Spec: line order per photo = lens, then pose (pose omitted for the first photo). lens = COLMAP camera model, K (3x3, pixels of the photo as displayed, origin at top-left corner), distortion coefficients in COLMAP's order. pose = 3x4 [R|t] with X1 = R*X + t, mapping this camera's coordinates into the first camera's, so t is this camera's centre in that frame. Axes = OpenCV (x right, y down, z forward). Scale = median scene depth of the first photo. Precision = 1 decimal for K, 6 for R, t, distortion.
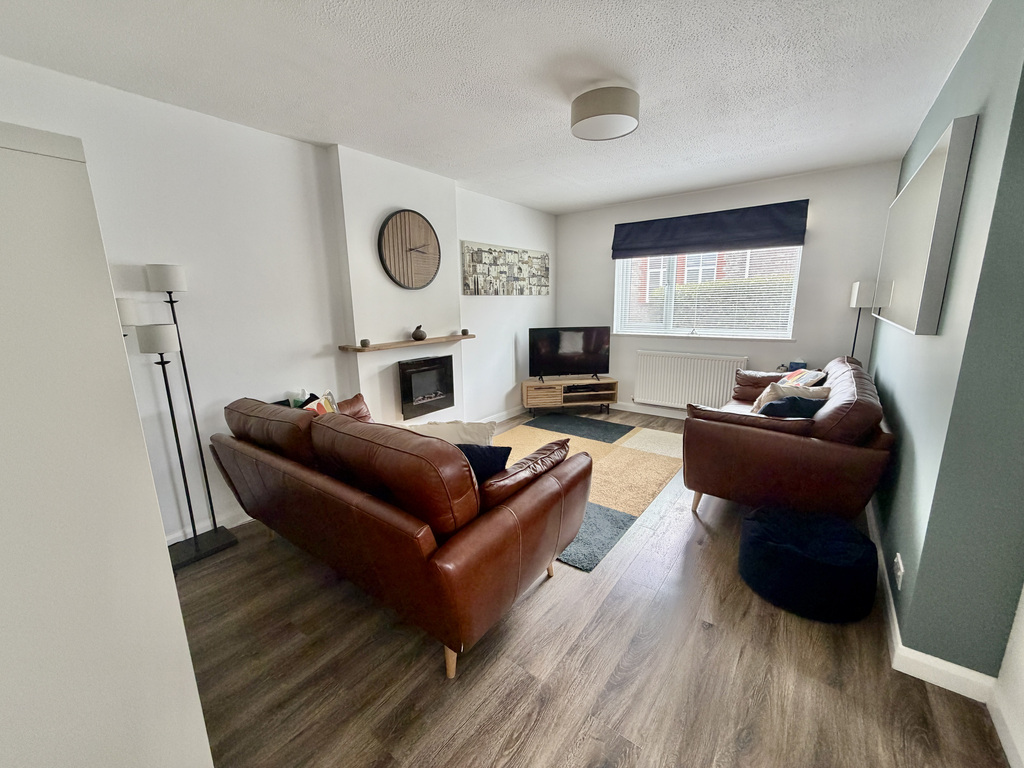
lens RADIAL K [[407.3, 0, 513.1], [0, 407.3, 383.6], [0, 0, 1]] dist [-0.002533, 0.000349]
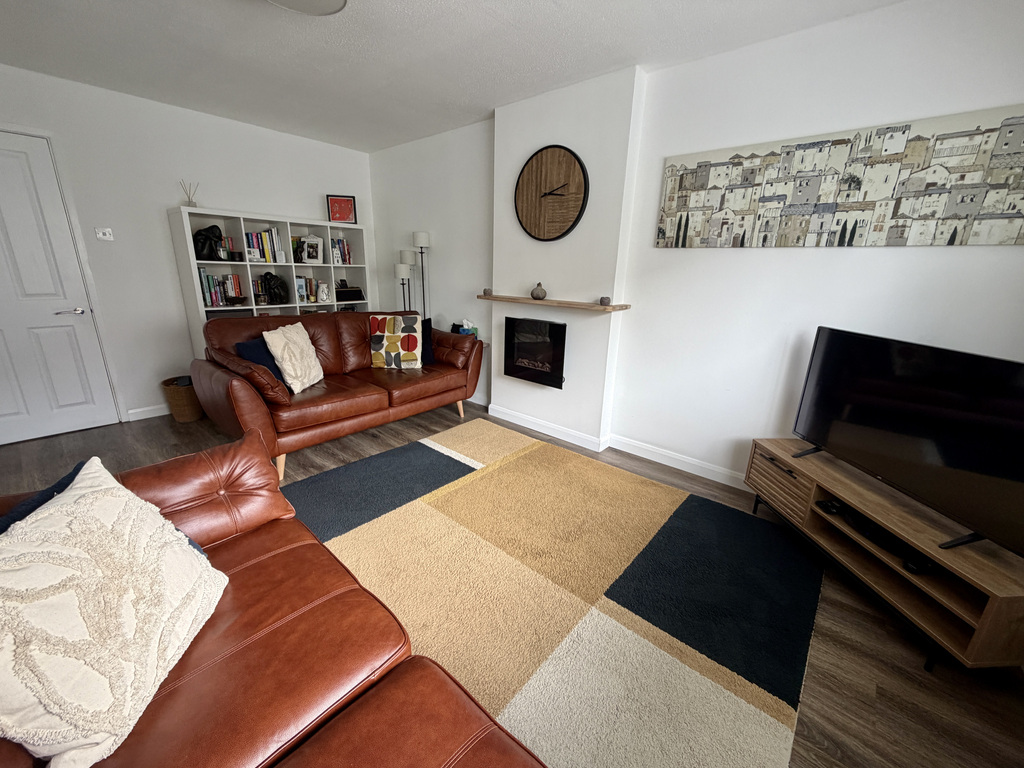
lens RADIAL K [[407.3, 0, 512.7], [0, 407.3, 385.6], [0, 0, 1]] dist [-0.002533, 0.000349]
pose [[-0.069608, 0.287628, -0.955209, 0.530222], [-0.230527, 0.926976, 0.295925, -0.142176], [0.970573, 0.240801, 0.001781, 0.769590]]
